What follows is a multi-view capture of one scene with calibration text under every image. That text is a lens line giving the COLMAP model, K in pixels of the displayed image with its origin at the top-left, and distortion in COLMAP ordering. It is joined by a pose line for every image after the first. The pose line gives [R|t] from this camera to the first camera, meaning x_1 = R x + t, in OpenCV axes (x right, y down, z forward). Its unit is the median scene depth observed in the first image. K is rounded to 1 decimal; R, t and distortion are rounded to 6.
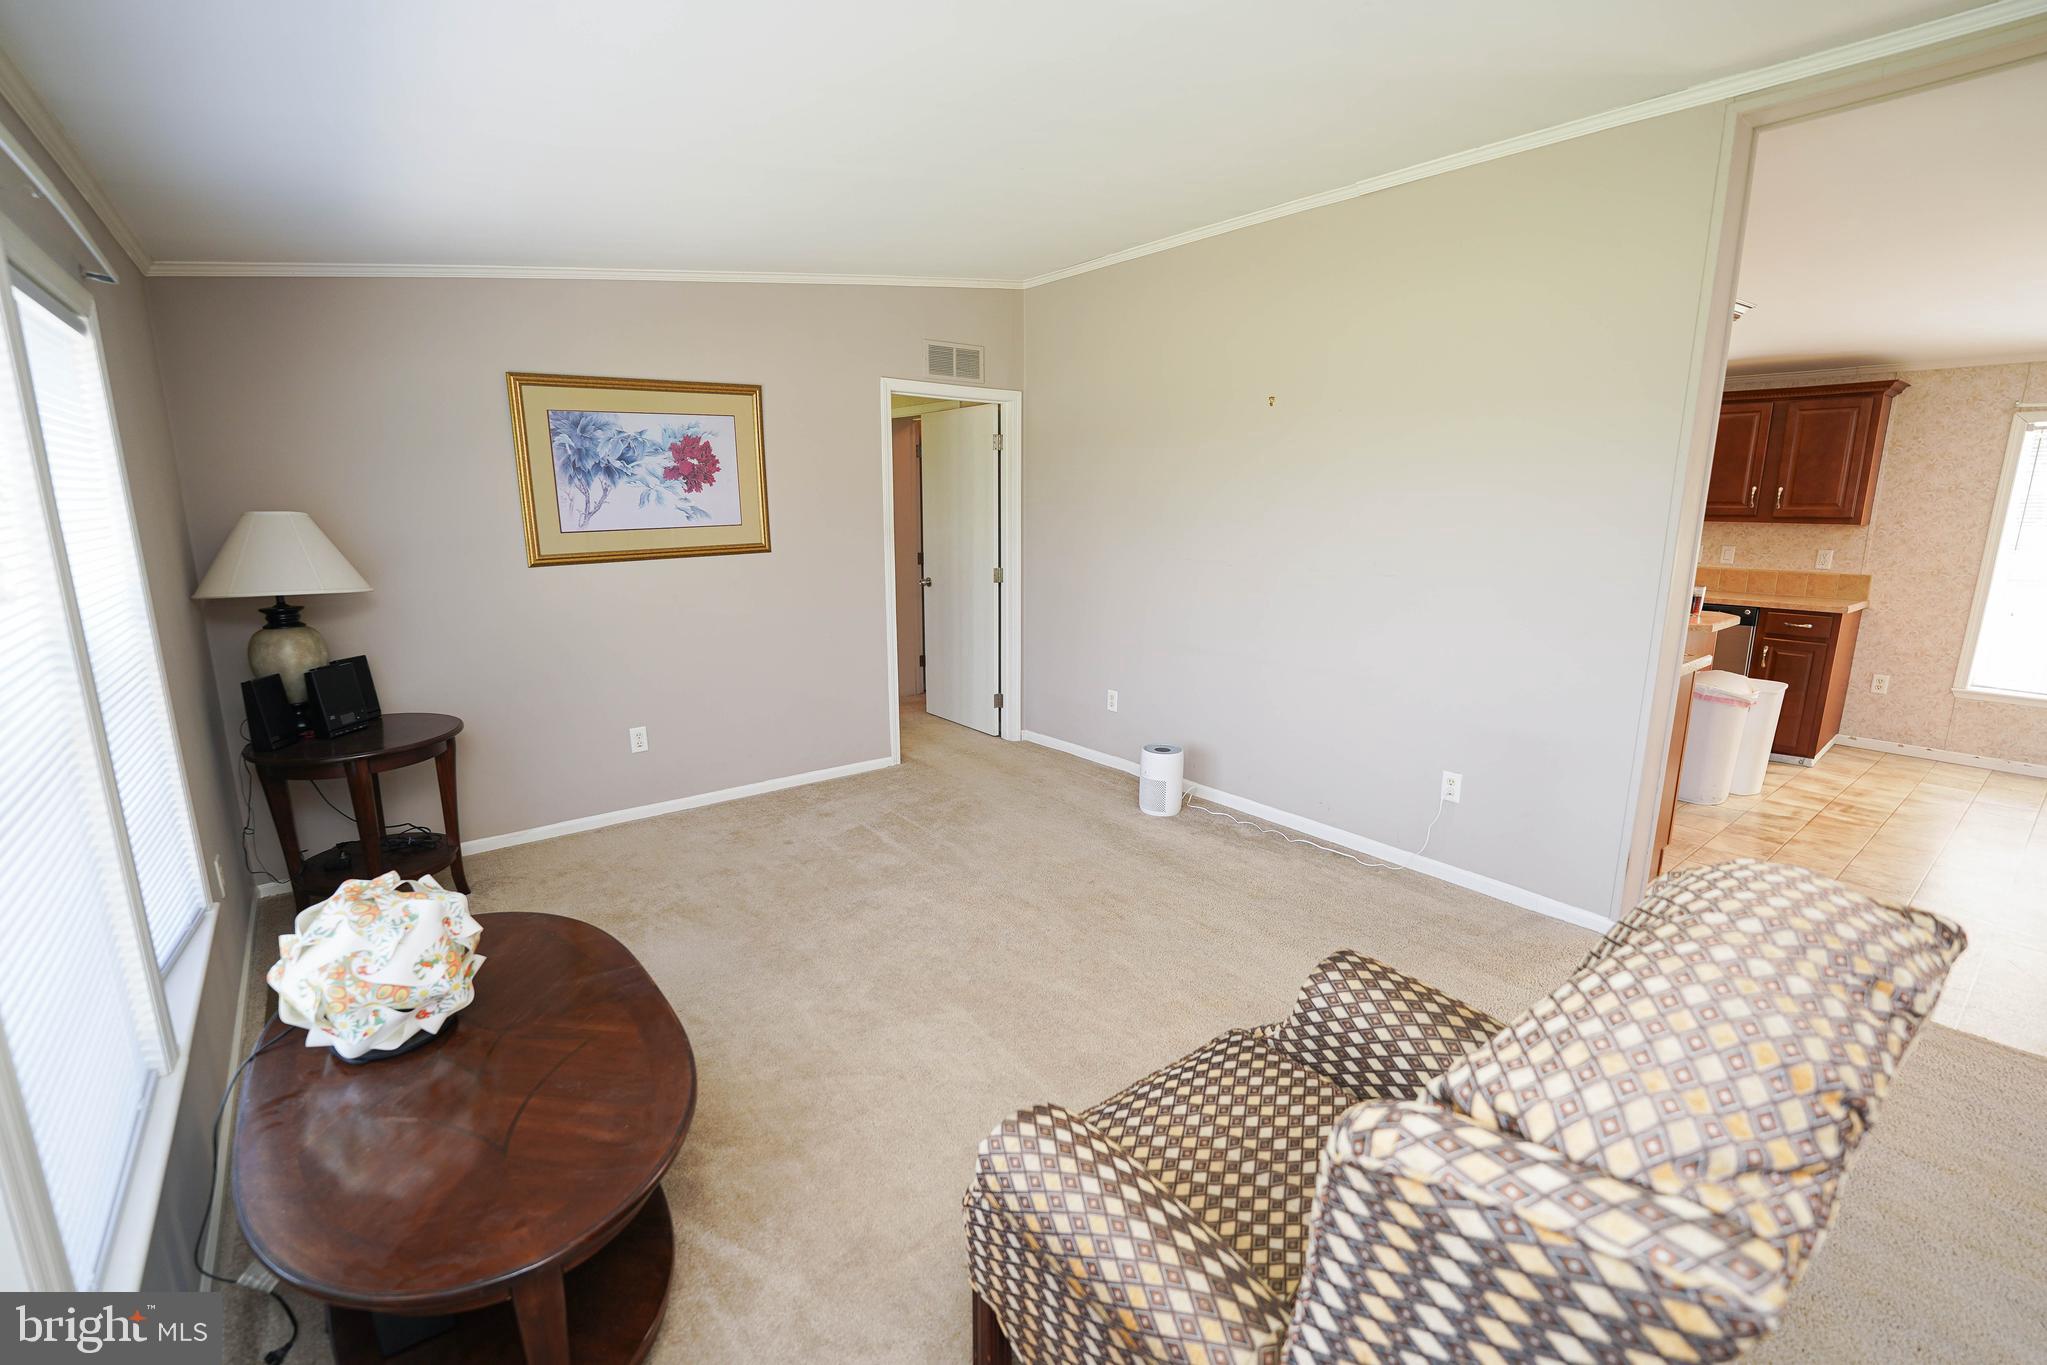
lens RADIAL K [[892.1, 0, 1000.9], [0, 892.1, 679.8], [0, 0, 1]] dist [-0.016153, -0.000149]
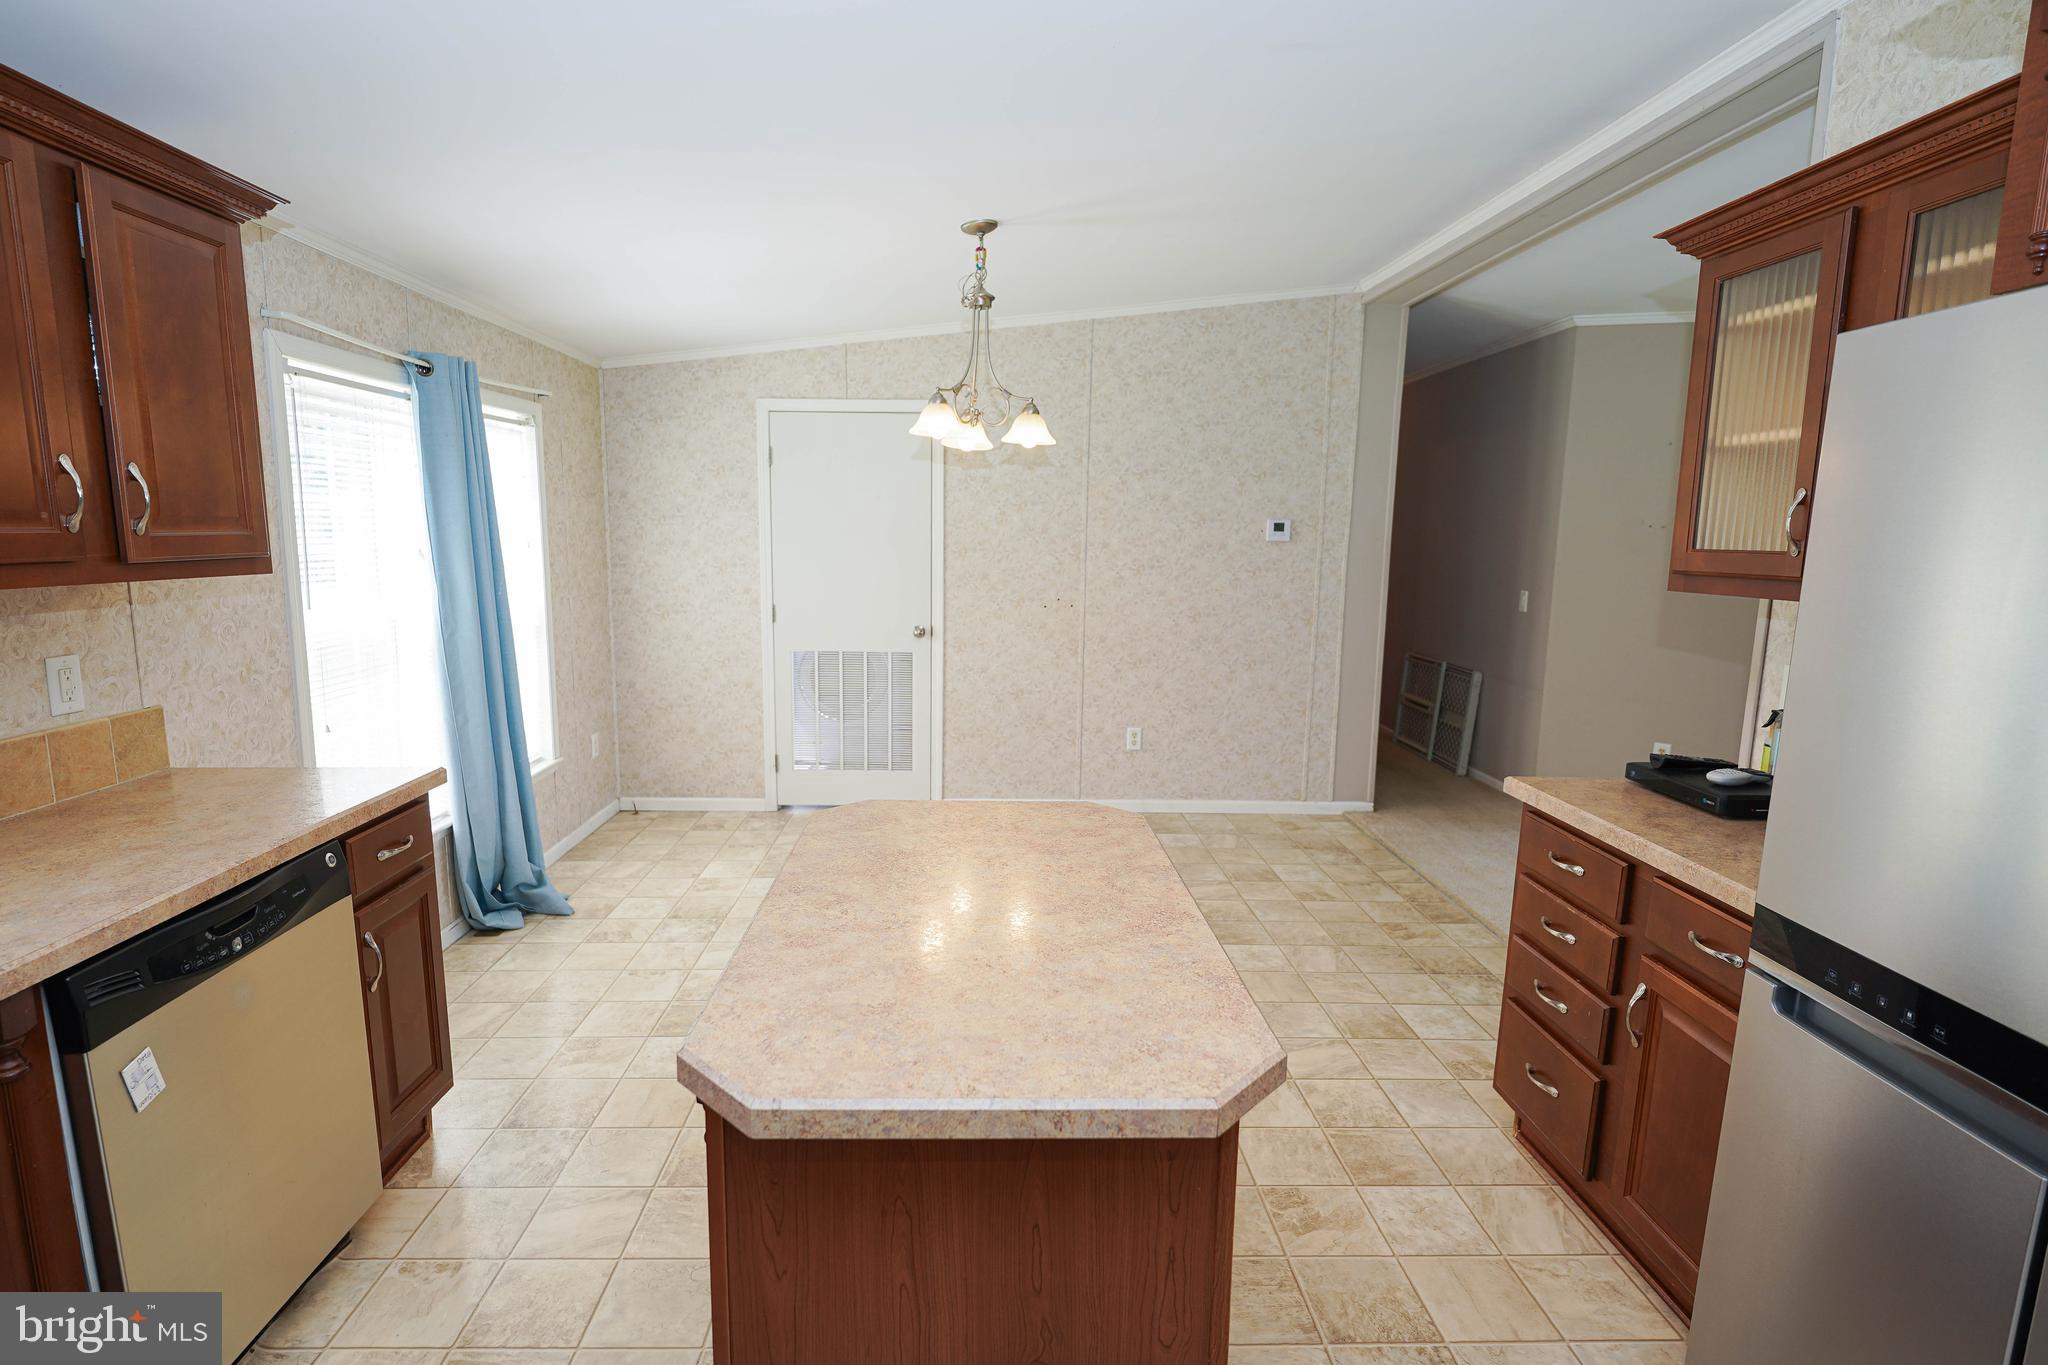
lens RADIAL K [[1005.0, 0, 1002.7], [0, 1005.0, 683.6], [0, 0, 1]] dist [-0.011615, -0.000505]
pose [[-0.807380, -0.095416, 0.582266, 0.460208], [0.108984, 0.945741, 0.306097, -0.225909], [-0.579880, 0.310594, -0.753174, 1.140235]]
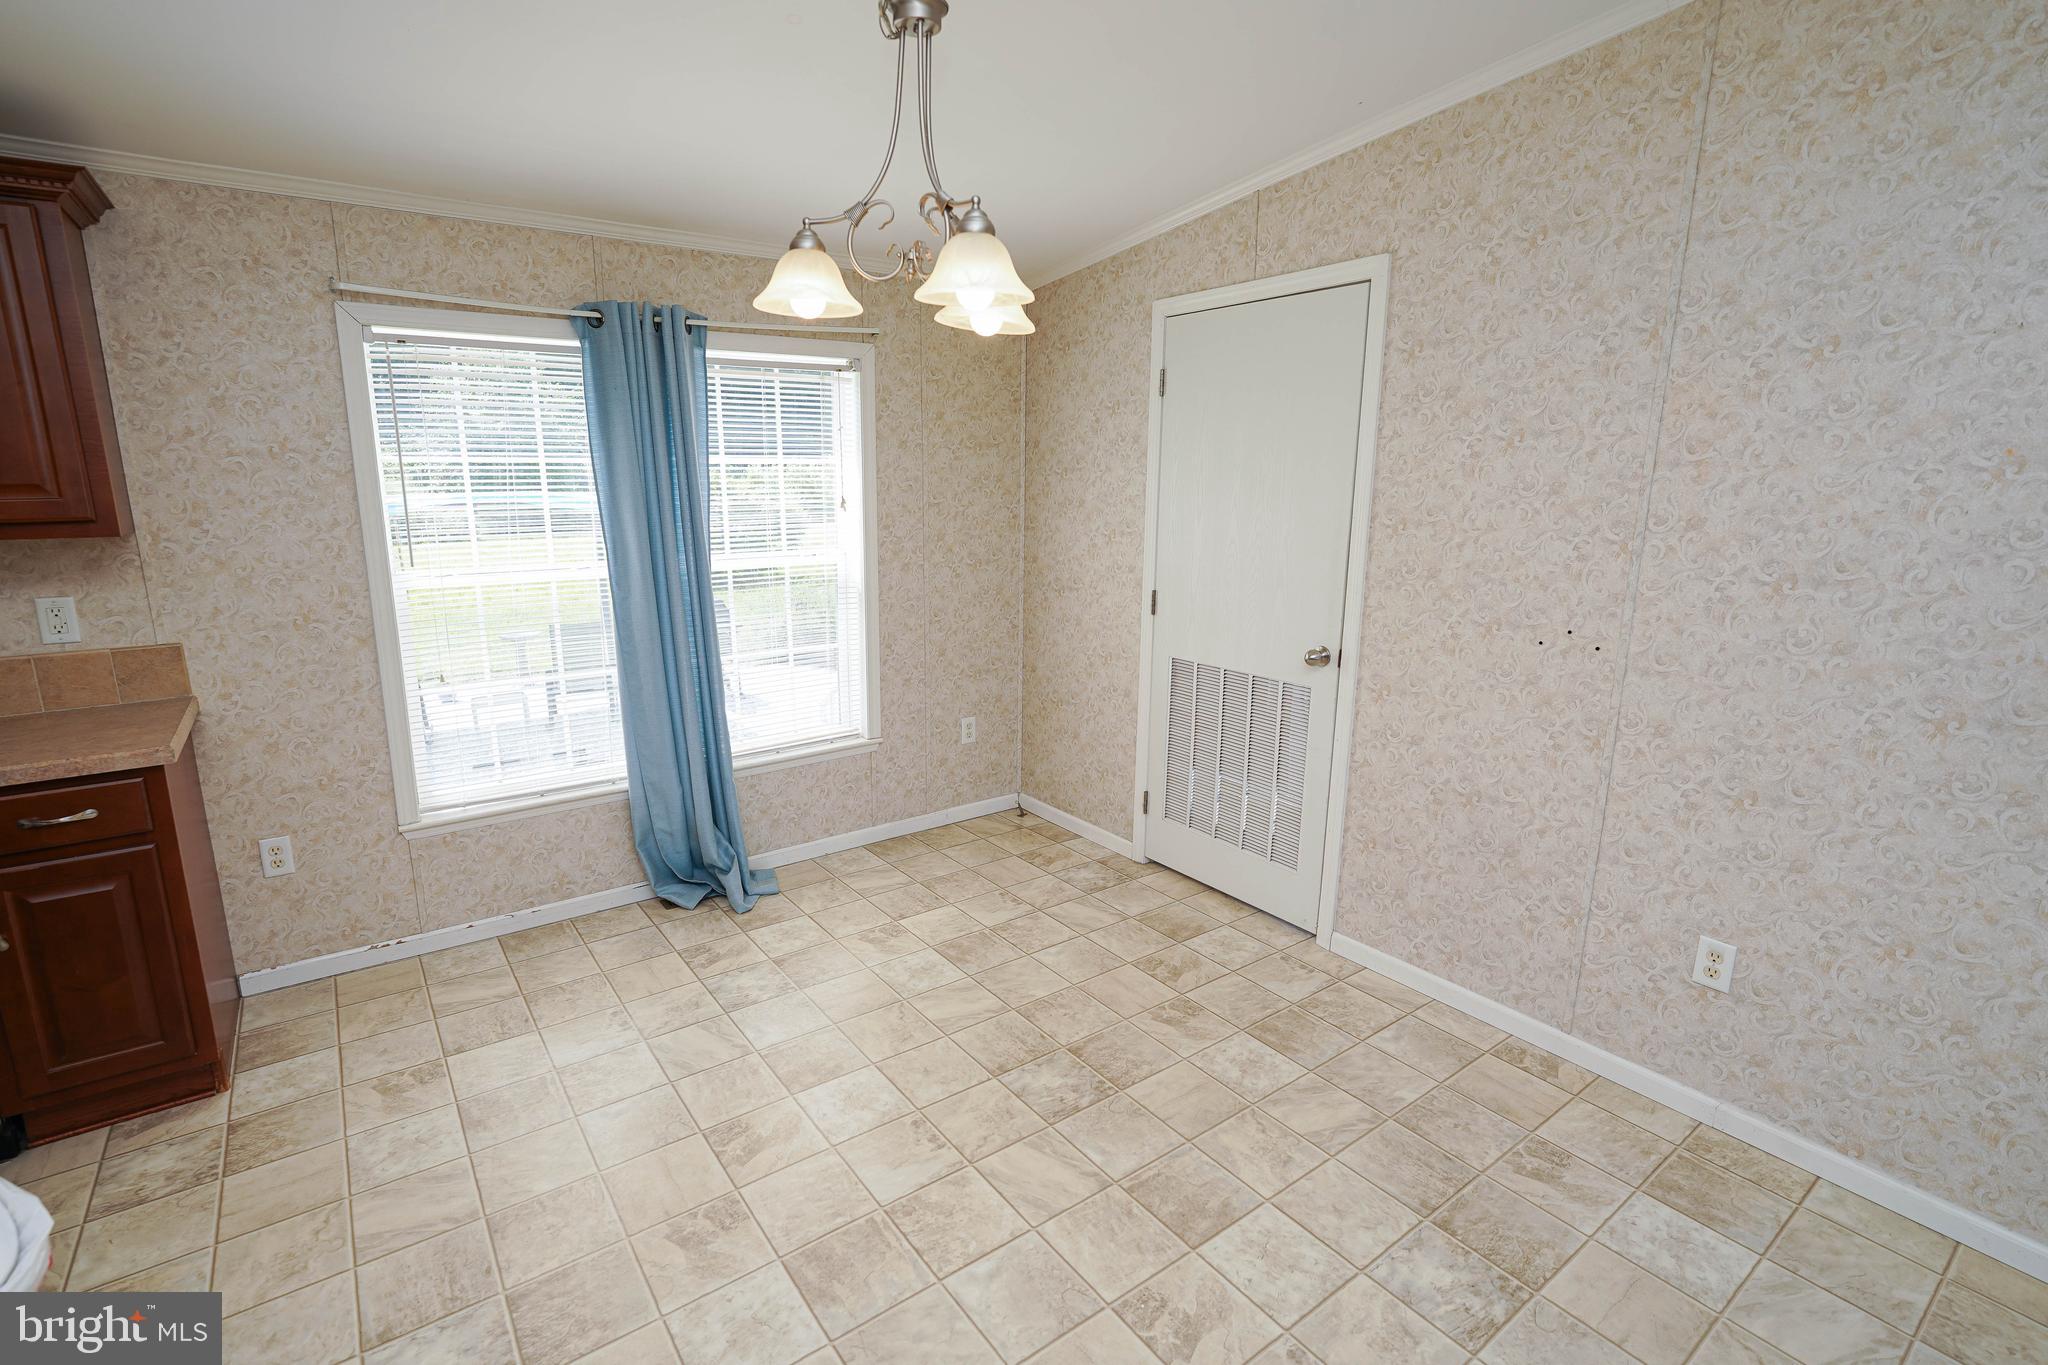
lens RADIAL K [[951.1, 0, 1002.0], [0, 951.1, 683.0], [0, 0, 1]] dist [-0.016175, 0.000893]
pose [[0.029531, -0.211939, 0.976837, 0.544061], [0.197417, 0.959250, 0.202155, -0.116651], [-0.979875, 0.186874, 0.070167, 0.572549]]
